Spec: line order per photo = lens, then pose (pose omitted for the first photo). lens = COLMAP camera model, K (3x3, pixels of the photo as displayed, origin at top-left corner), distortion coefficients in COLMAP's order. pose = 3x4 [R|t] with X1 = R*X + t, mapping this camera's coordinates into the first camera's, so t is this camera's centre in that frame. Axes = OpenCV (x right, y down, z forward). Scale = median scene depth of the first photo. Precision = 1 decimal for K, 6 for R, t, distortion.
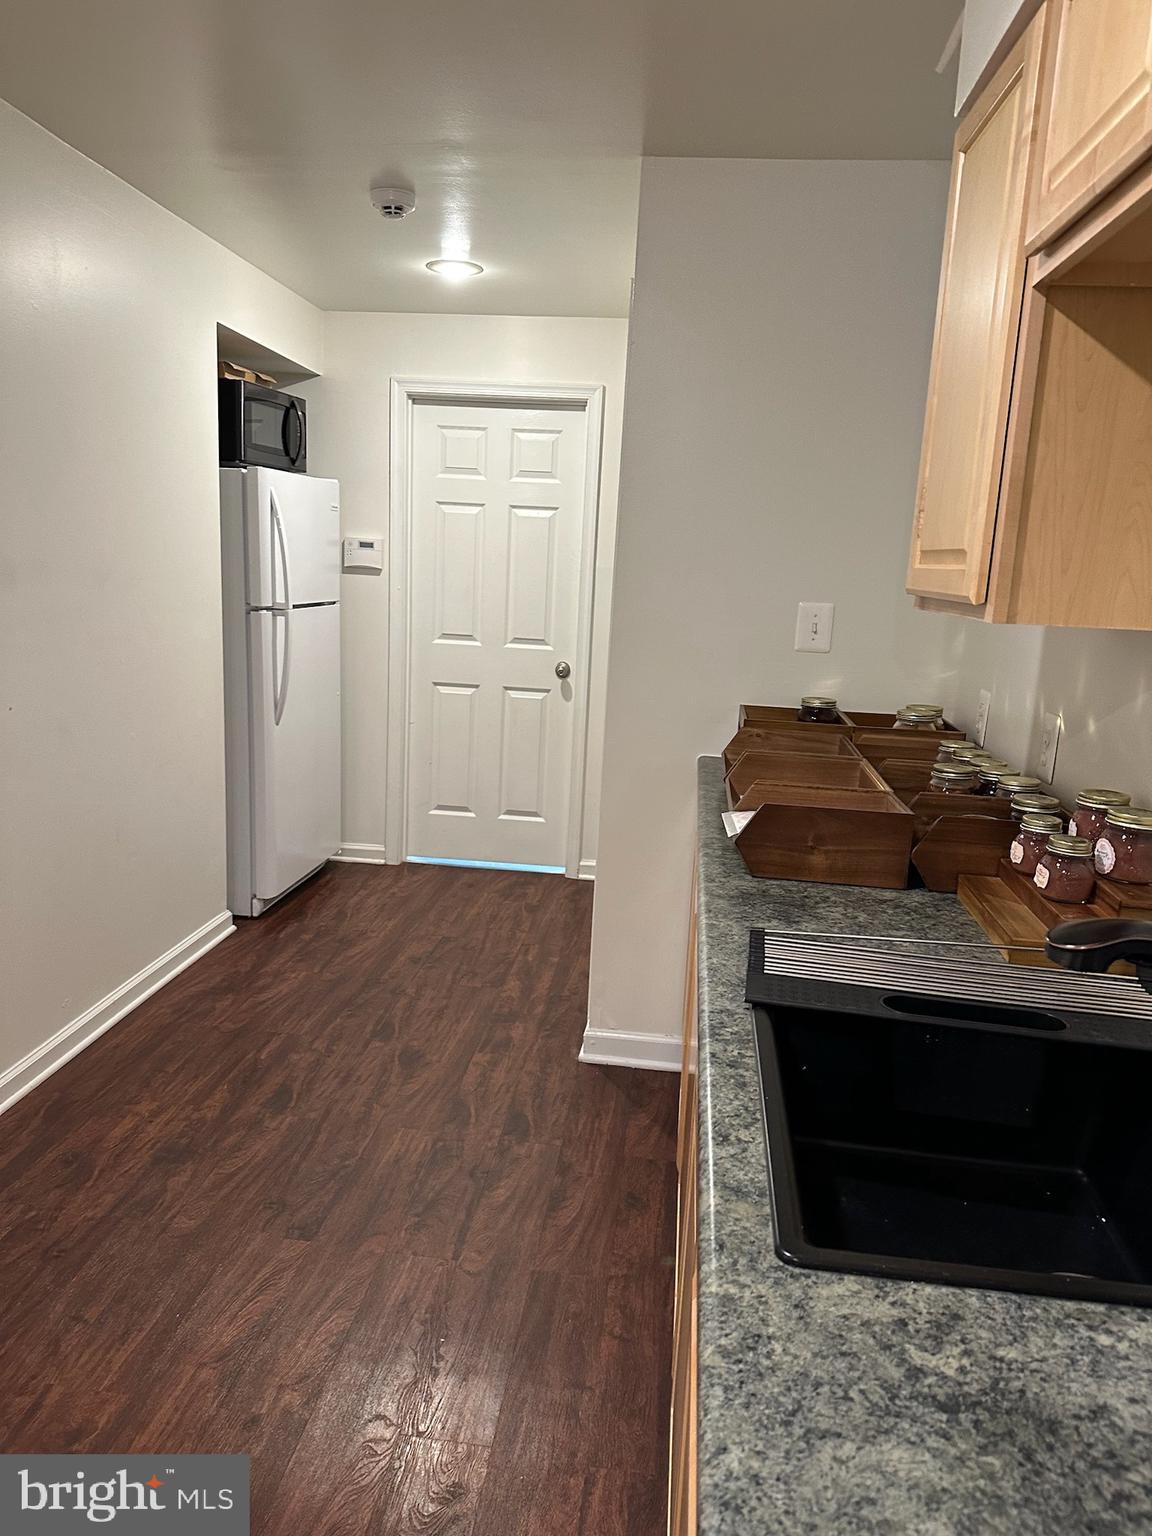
lens RADIAL K [[1069.3, 0, 576.0], [0, 1069.3, 768.0], [0, 0, 1]] dist [0.133549, -0.188614]
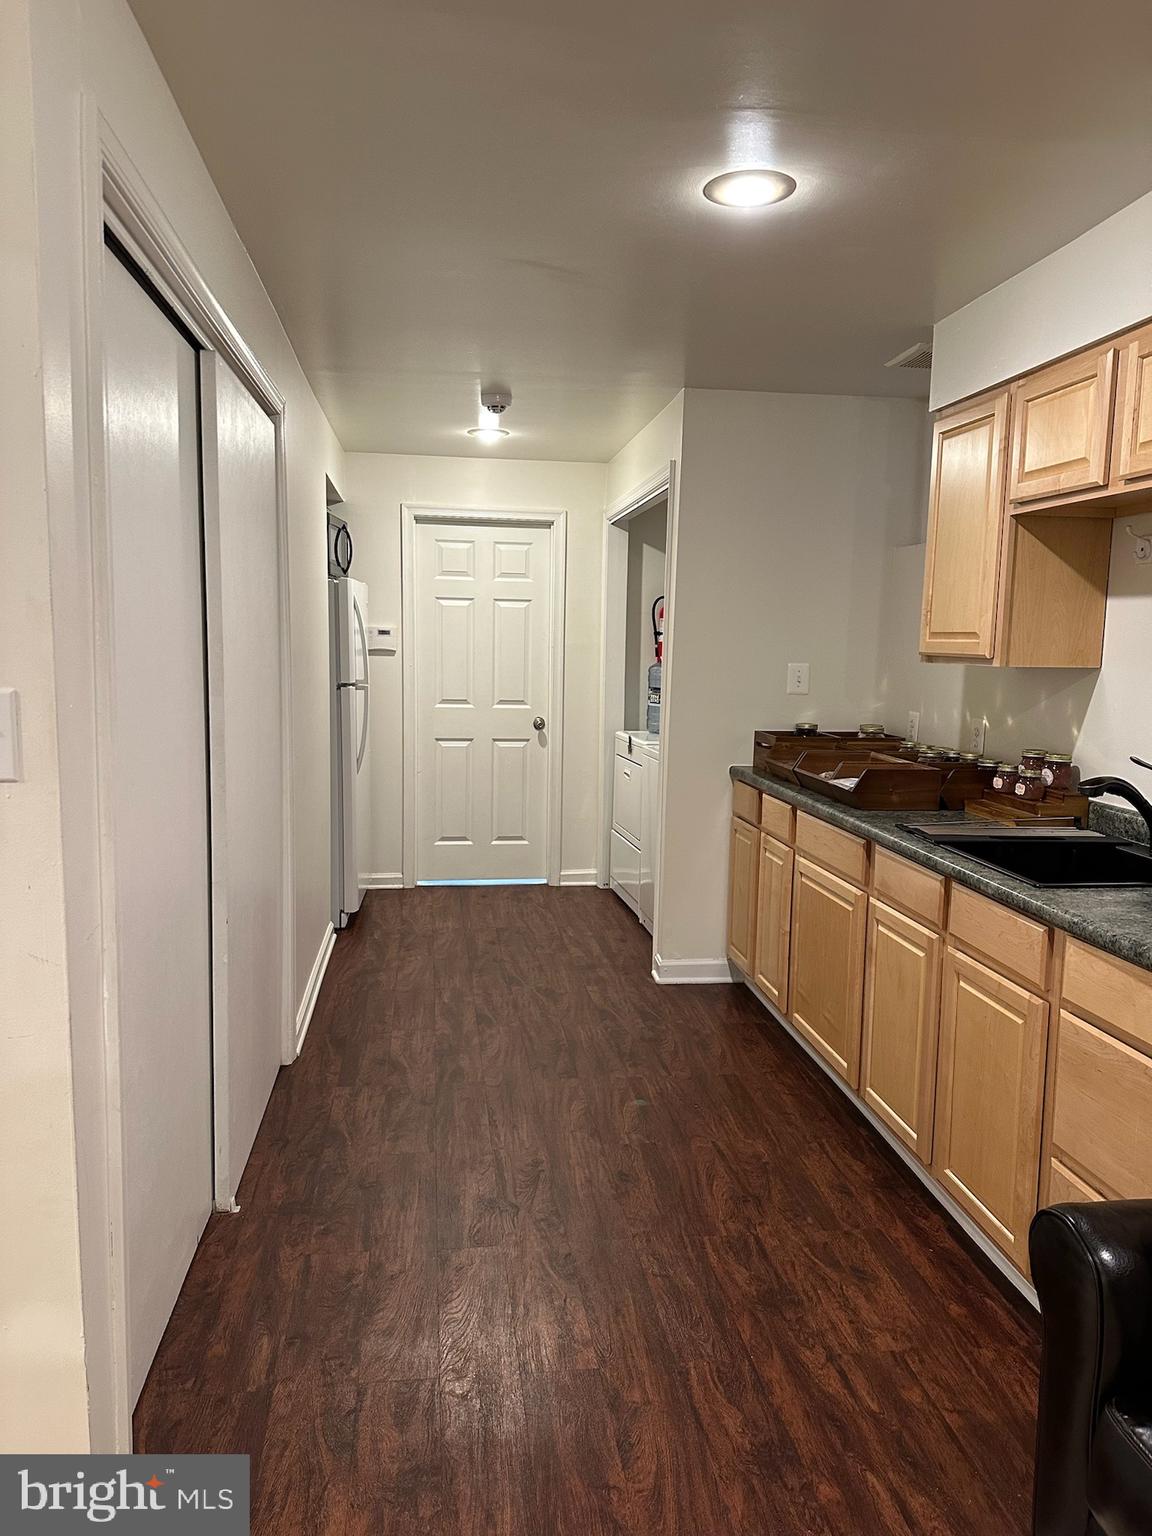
lens RADIAL K [[1069.3, 0, 576.0], [0, 1069.3, 768.0], [0, 0, 1]] dist [0.133549, -0.188614]
pose [[0.969600, -0.058968, 0.237483, -0.357243], [0.073847, 0.995793, -0.054246, 0.045078], [-0.233285, 0.070134, 0.969876, -0.327413]]
